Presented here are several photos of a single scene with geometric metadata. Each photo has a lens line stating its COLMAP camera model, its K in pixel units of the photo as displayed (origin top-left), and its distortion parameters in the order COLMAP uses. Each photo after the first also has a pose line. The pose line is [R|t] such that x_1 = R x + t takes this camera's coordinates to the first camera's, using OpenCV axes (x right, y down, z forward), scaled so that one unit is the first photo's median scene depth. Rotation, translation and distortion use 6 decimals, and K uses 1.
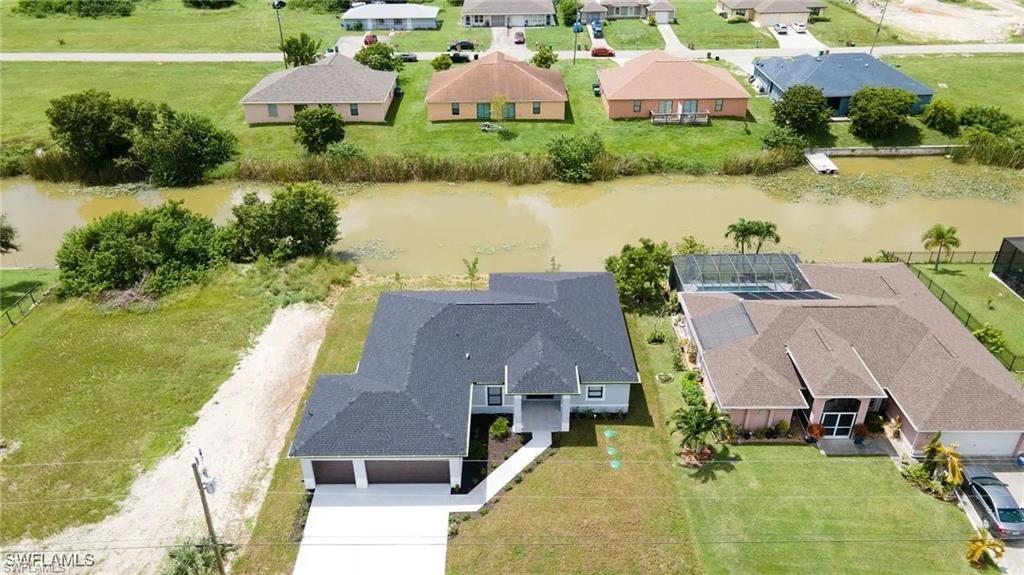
lens RADIAL K [[755.6, 0, 512.0], [0, 755.6, 287.5], [0, 0, 1]] dist [0.029630, 0.002271]
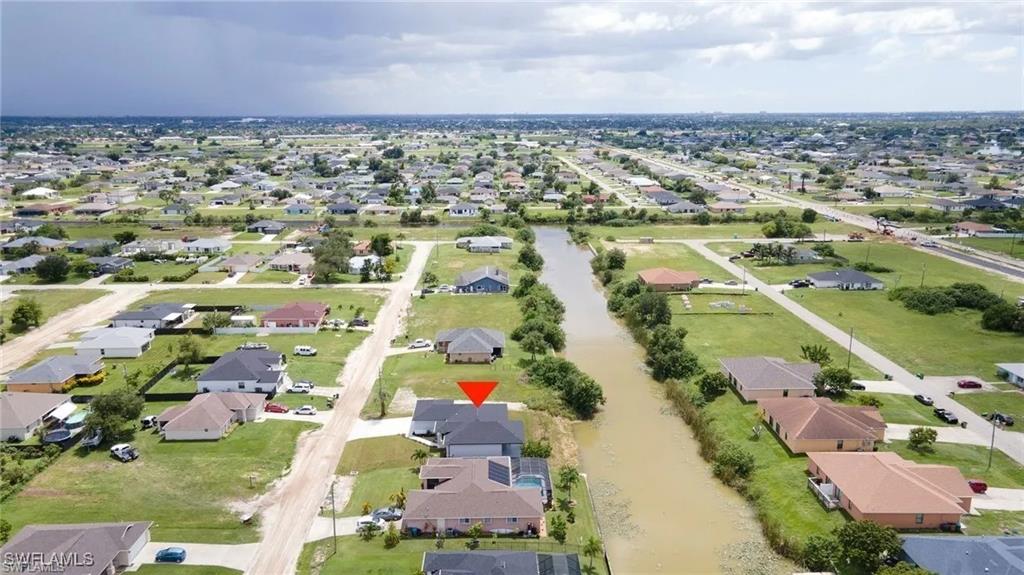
lens RADIAL K [[755.6, 0, 512.0], [0, 755.6, 287.5], [0, 0, 1]] dist [0.029630, 0.002271]
pose [[0.026041, 0.241947, -0.969940, 1.930711], [-0.497734, 0.844587, 0.197315, -0.733916], [0.866939, 0.477634, 0.142419, 0.379067]]
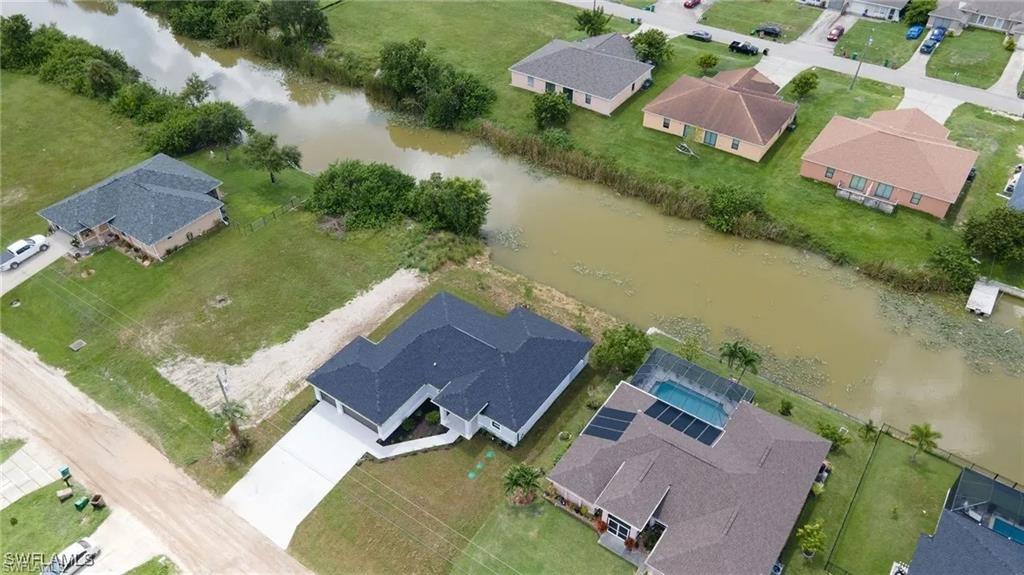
lens RADIAL K [[755.6, 0, 512.0], [0, 755.6, 287.5], [0, 0, 1]] dist [0.029630, 0.002271]
pose [[0.816125, 0.387882, -0.428355, 0.474195], [-0.299503, 0.917846, 0.260494, -0.356315], [0.494205, -0.084302, 0.865248, -0.160618]]
